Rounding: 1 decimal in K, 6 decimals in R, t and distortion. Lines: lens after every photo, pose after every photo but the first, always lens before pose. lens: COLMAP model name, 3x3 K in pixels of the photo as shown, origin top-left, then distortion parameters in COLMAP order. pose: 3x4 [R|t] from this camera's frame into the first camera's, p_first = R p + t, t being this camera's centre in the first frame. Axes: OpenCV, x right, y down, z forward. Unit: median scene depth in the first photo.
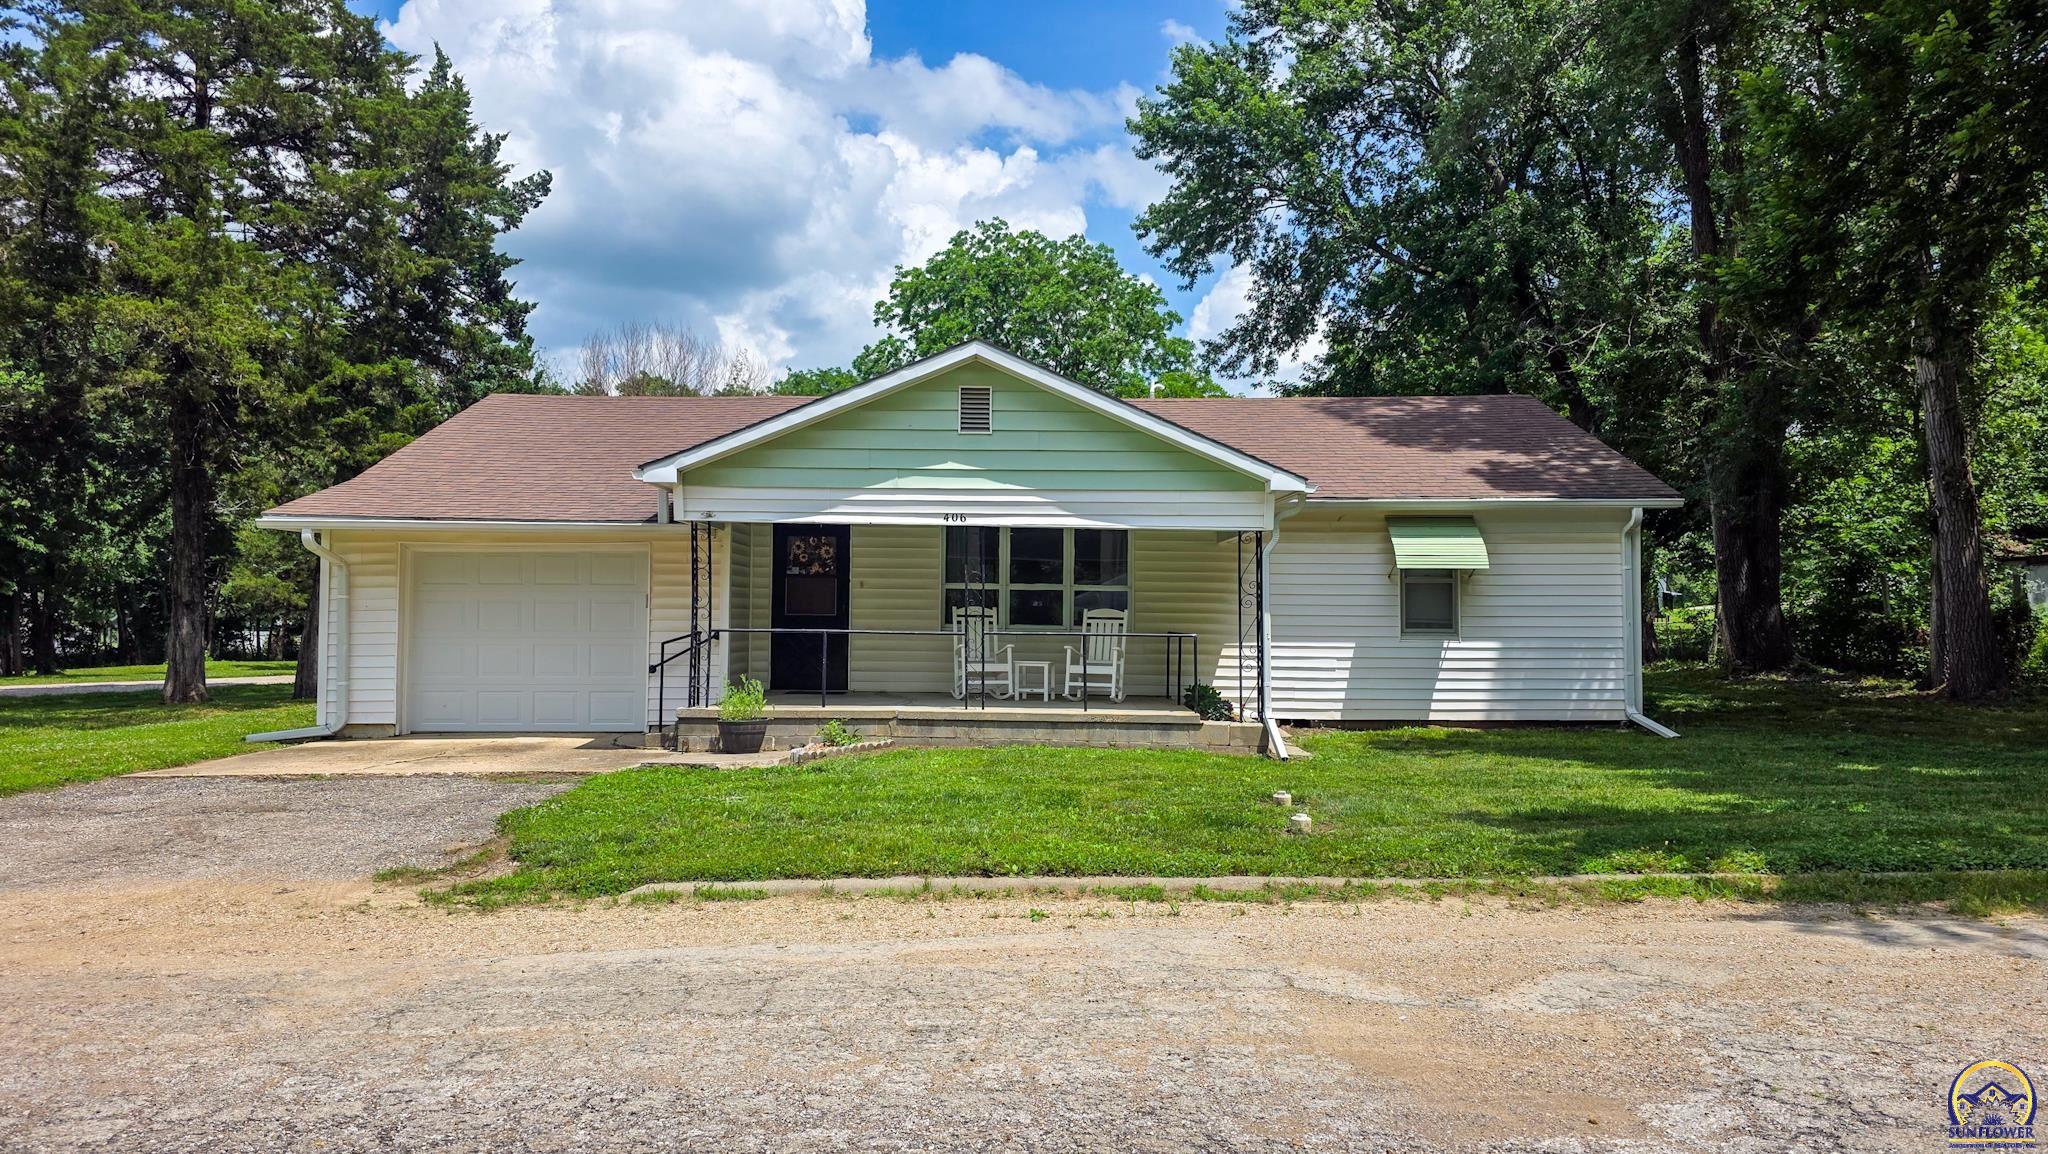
lens RADIAL K [[1368.0, 0, 1028.7], [0, 1368.0, 590.9], [0, 0, 1]] dist [0.073960, -0.073206]
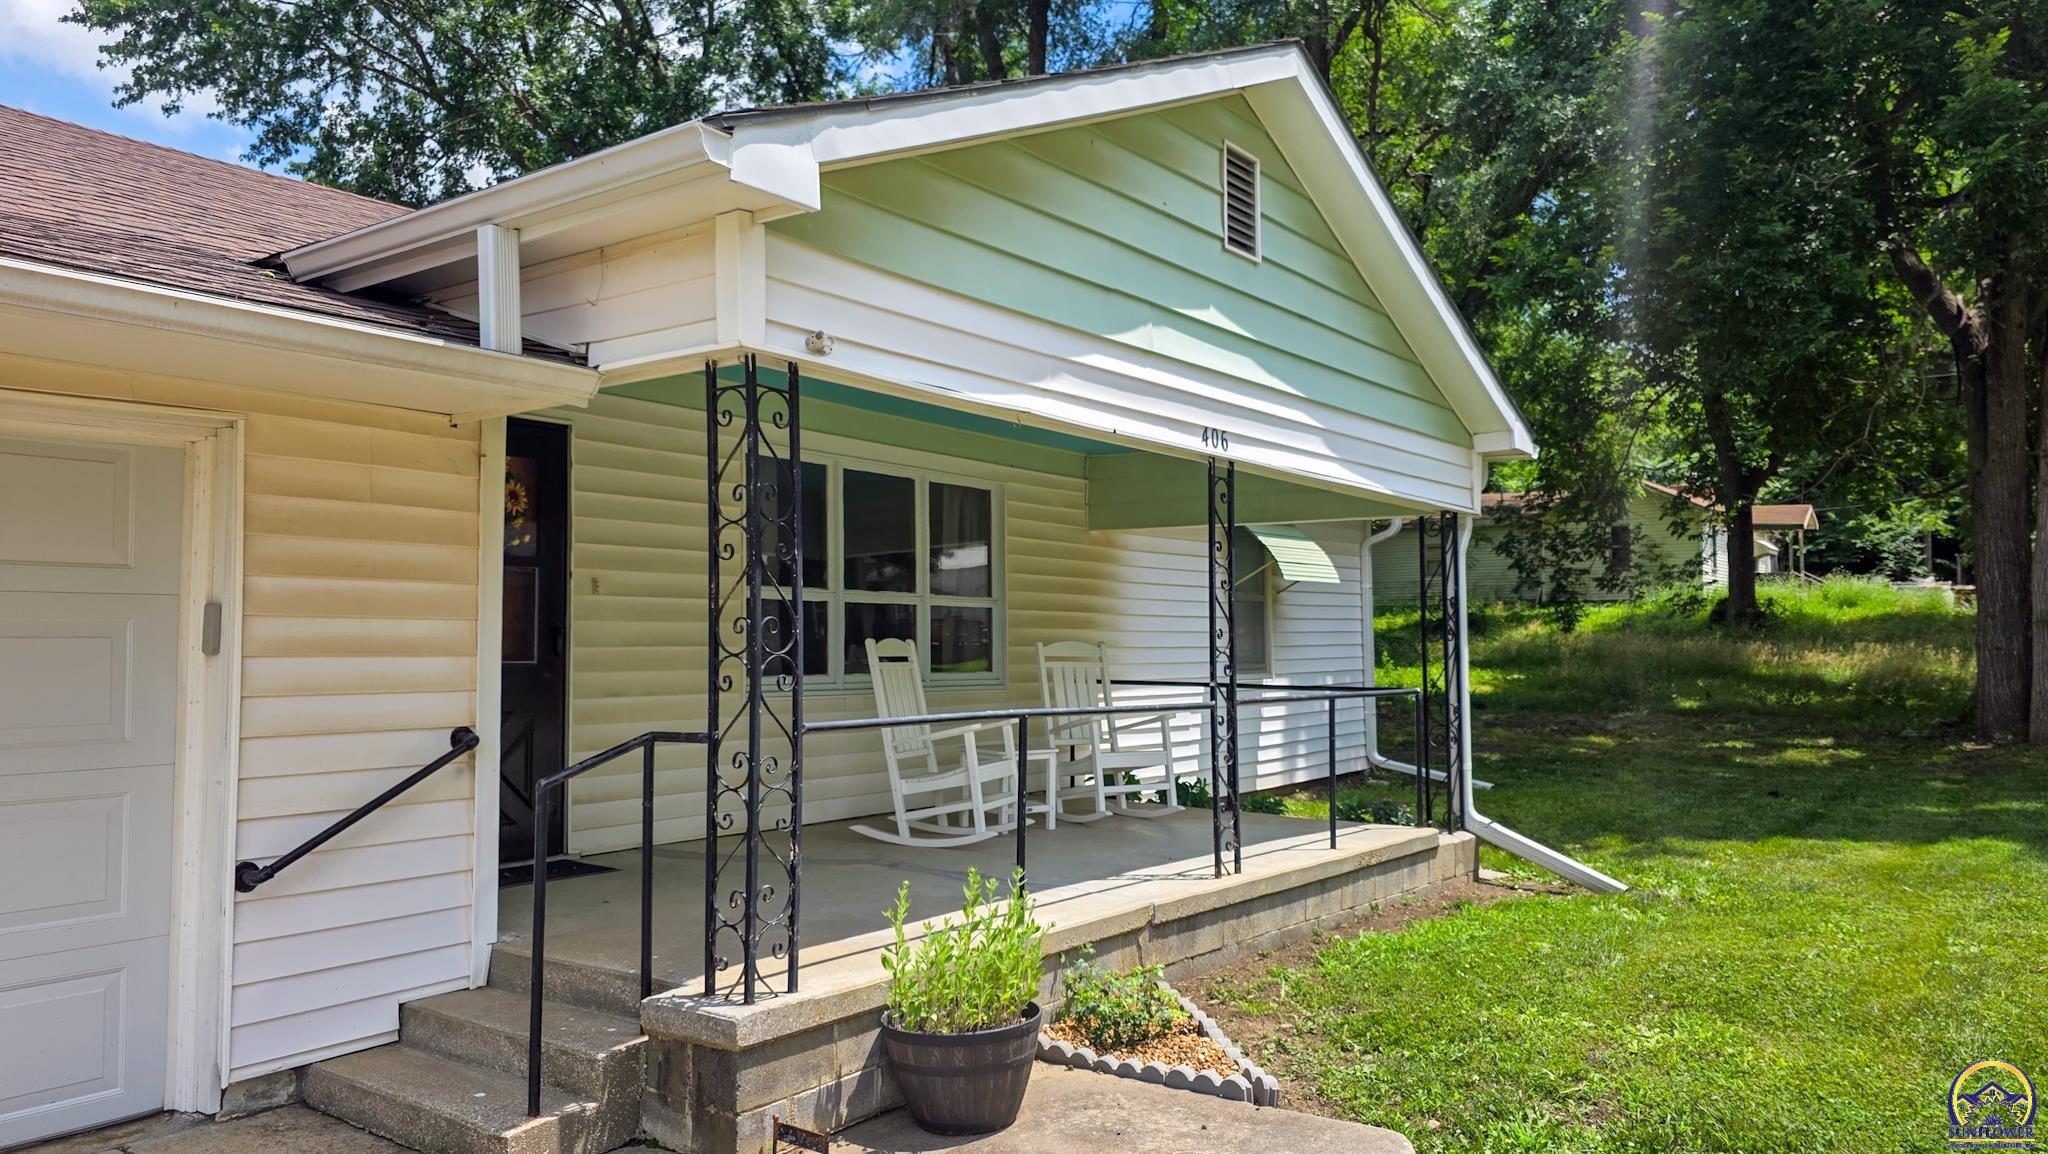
lens RADIAL K [[1406.5, 0, 1023.9], [0, 1406.5, 591.1], [0, 0, 1]] dist [0.069095, -0.084565]
pose [[0.620452, 0.019715, 0.783997, -0.375371], [-0.012584, 0.999806, -0.015182, 0.002101], [-0.784143, -0.000446, 0.620579, 0.653752]]
